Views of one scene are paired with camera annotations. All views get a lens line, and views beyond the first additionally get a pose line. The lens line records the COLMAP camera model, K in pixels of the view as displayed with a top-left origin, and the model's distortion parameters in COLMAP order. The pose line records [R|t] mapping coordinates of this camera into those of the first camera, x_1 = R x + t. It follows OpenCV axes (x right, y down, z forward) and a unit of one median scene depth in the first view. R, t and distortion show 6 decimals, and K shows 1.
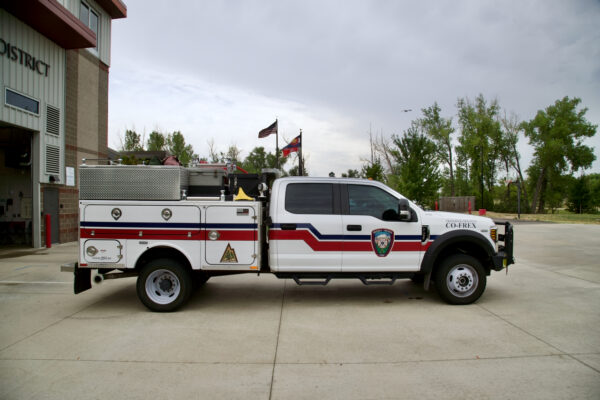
lens RADIAL K [[402.3, 0, 299.7], [0, 402.3, 204.0], [0, 0, 1]] dist [-0.125428, 0.059558]
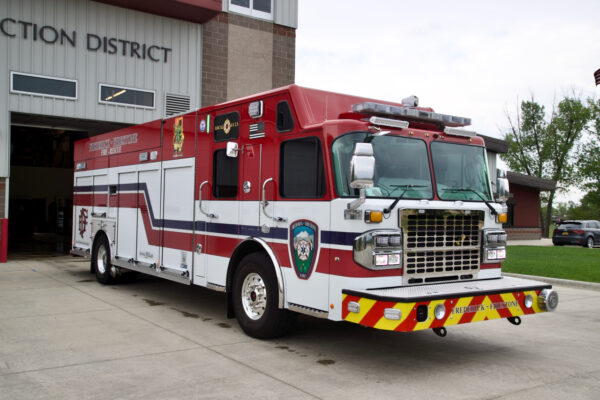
lens RADIAL K [[584.0, 0, 298.3], [0, 584.0, 208.1], [0, 0, 1]] dist [0.028680, 0.000000]
pose [[0.562503, 0.016168, -0.826637, 0.544838], [-0.025345, 0.999676, 0.002306, -0.007681], [0.826407, 0.019654, 0.562731, 0.432436]]
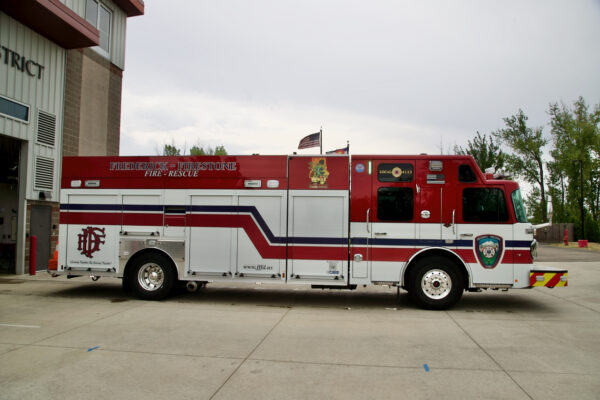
lens RADIAL K [[446.9, 0, 297.0], [0, 446.9, 204.0], [0, 0, 1]] dist [-0.088025, 0.065140]
pose [[0.988286, 0.010167, -0.152275, 0.067838], [-0.018515, 0.998396, -0.053505, -0.002902], [0.151487, 0.055698, 0.986889, 0.100669]]
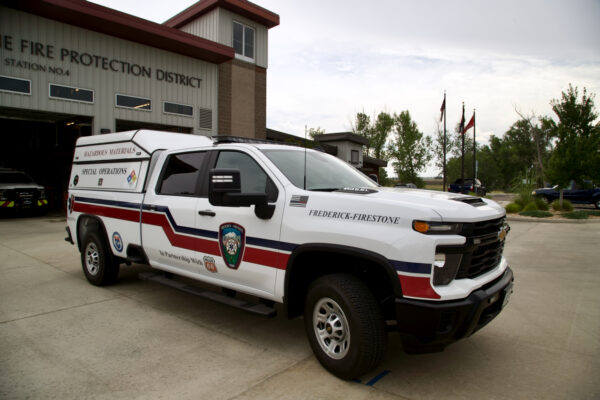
lens RADIAL K [[402.3, 0, 301.5], [0, 402.3, 203.3], [0, 0, 1]] dist [-0.125428, 0.059558]
pose [[0.775080, 0.048778, -0.629978, 0.485929], [-0.014588, 0.998132, 0.059335, -0.002033], [0.631695, -0.036799, 0.774343, 0.086206]]
